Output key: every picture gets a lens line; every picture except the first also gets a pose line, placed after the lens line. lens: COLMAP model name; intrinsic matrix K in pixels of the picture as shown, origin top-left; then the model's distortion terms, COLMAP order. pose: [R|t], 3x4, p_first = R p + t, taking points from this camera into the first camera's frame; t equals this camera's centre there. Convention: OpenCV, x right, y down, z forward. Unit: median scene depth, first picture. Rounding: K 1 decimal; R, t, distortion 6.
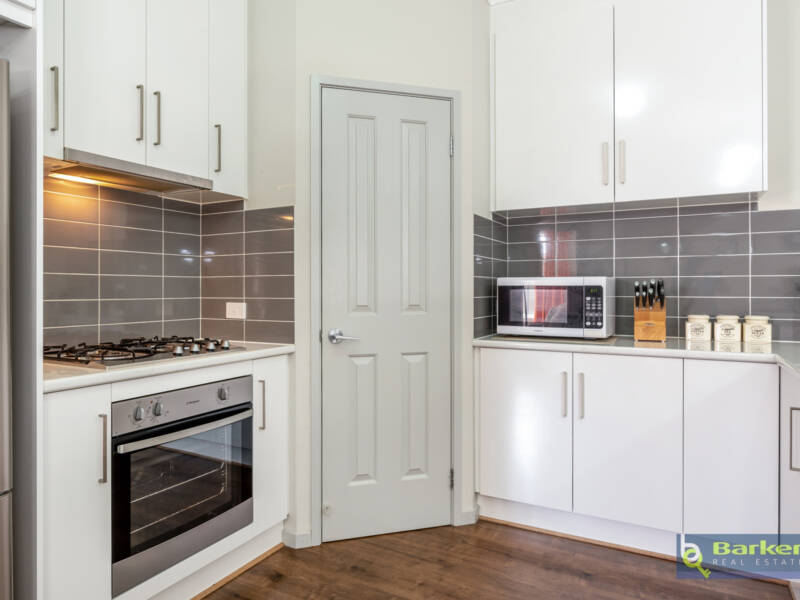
lens RADIAL K [[528.8, 0, 398.0], [0, 528.8, 287.7], [0, 0, 1]] dist [-0.001054, 0.004767]
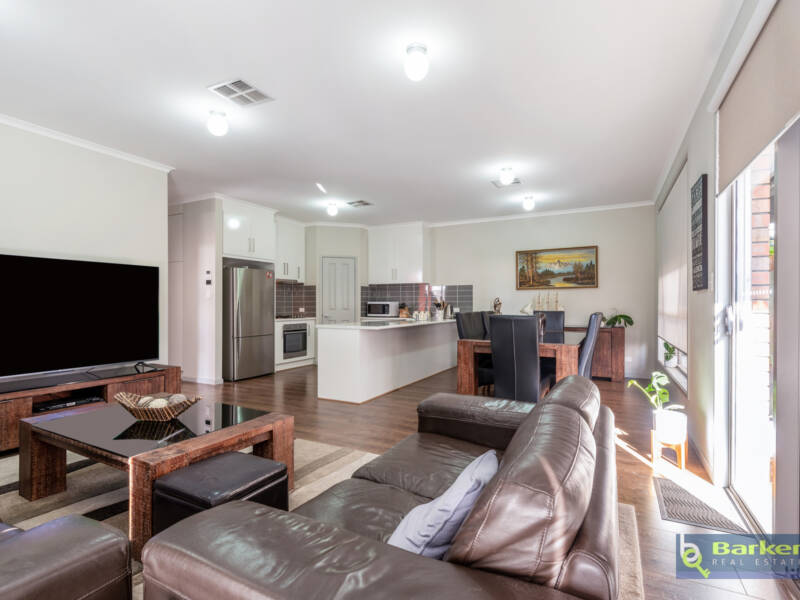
lens RADIAL K [[394.1, 0, 407.9], [0, 394.1, 300.7], [0, 0, 1]] dist [0.000574, -0.001859]
pose [[0.999680, 0.001580, 0.025235, 0.455208], [-0.001411, 0.999976, -0.006729, -0.008850], [-0.025245, 0.006692, 0.999659, -2.152625]]
